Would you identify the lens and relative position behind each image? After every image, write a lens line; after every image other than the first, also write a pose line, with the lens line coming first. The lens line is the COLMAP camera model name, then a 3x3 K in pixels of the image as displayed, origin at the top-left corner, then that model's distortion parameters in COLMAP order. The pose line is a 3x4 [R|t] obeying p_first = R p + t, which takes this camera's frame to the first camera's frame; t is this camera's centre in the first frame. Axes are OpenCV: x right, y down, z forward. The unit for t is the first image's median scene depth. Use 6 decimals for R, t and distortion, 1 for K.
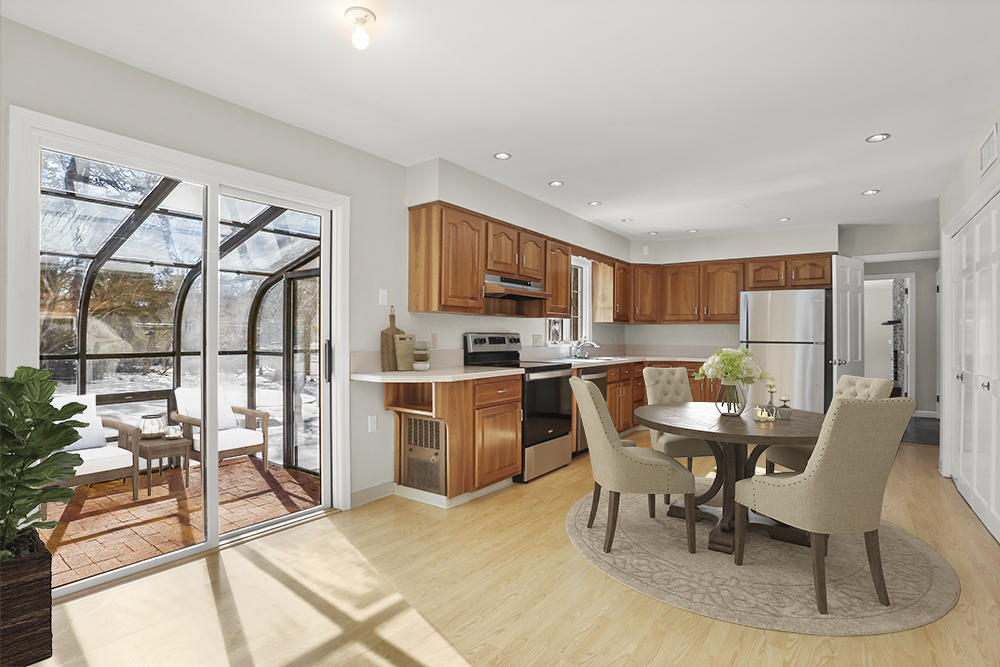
lens RADIAL K [[488.9, 0, 499.9], [0, 488.9, 339.3], [0, 0, 1]] dist [-0.021131, 0.002170]
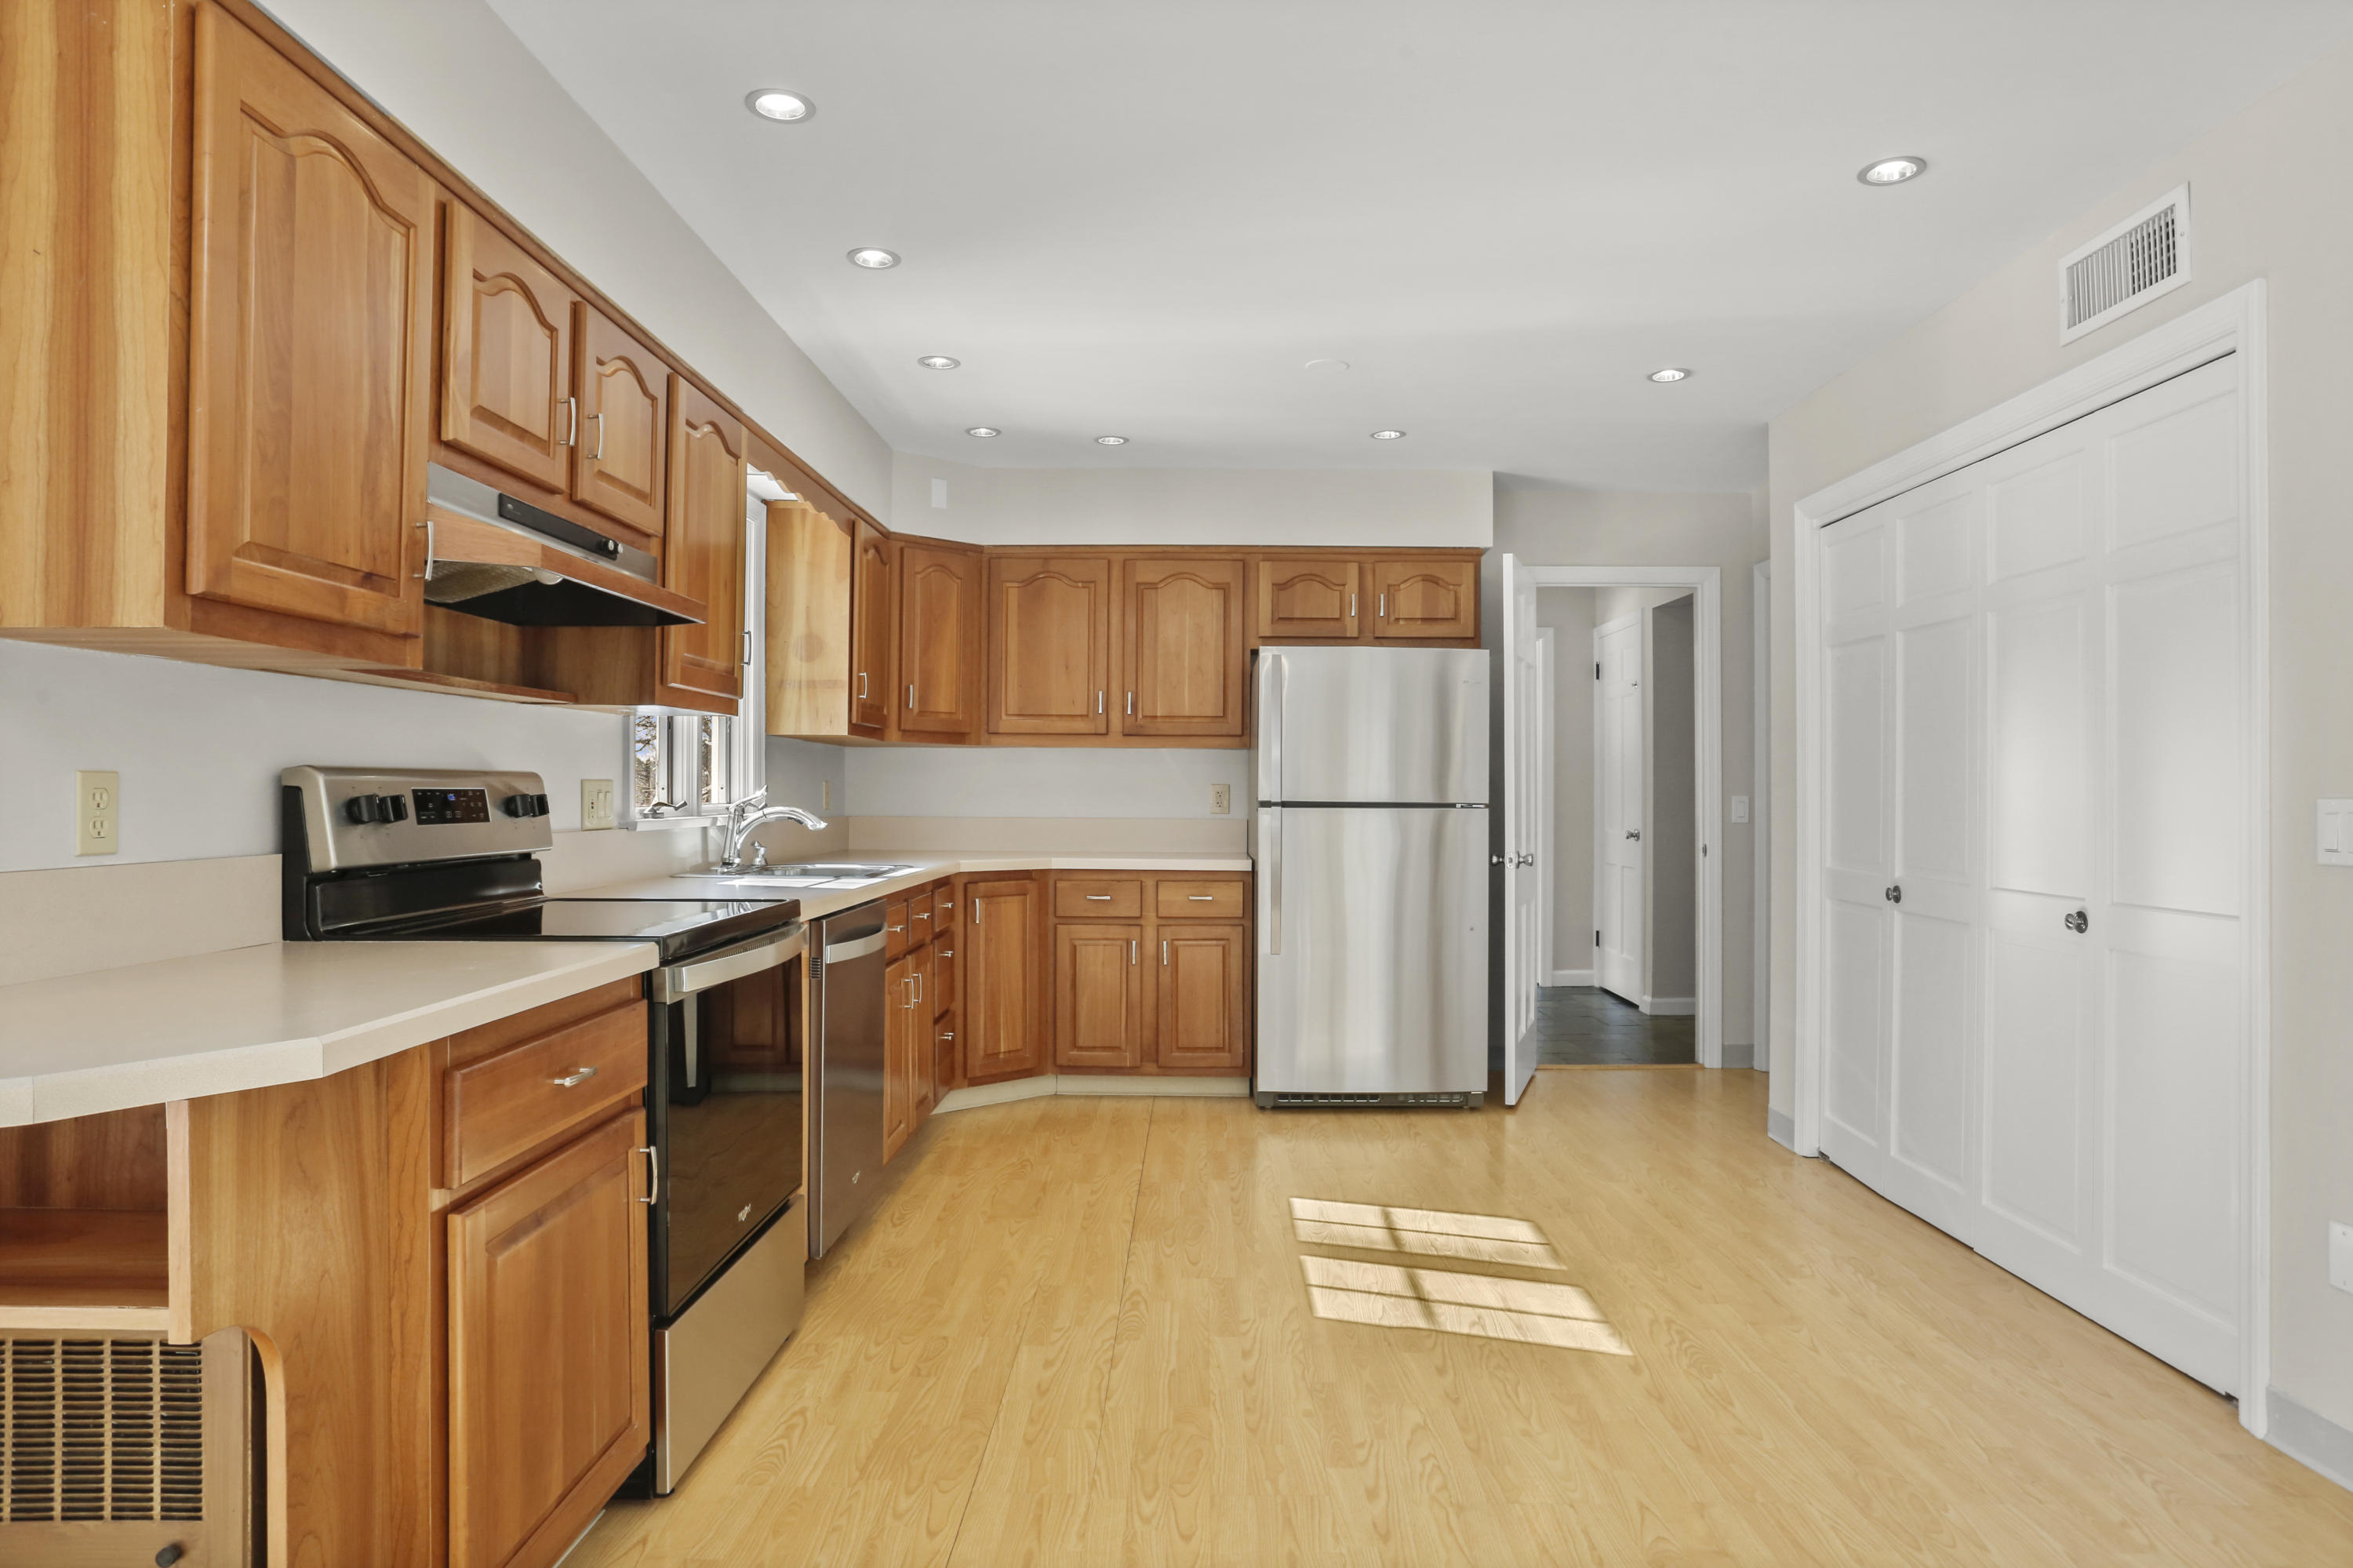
lens RADIAL K [[1386.8, 0, 1178.3], [0, 1386.8, 778.9], [0, 0, 1]] dist [-0.027864, 0.008994]
pose [[0.821141, 0.002398, 0.570720, -0.080719], [0.003922, 0.999944, -0.009844, -0.001998], [-0.570712, 0.010322, 0.821086, 0.322557]]
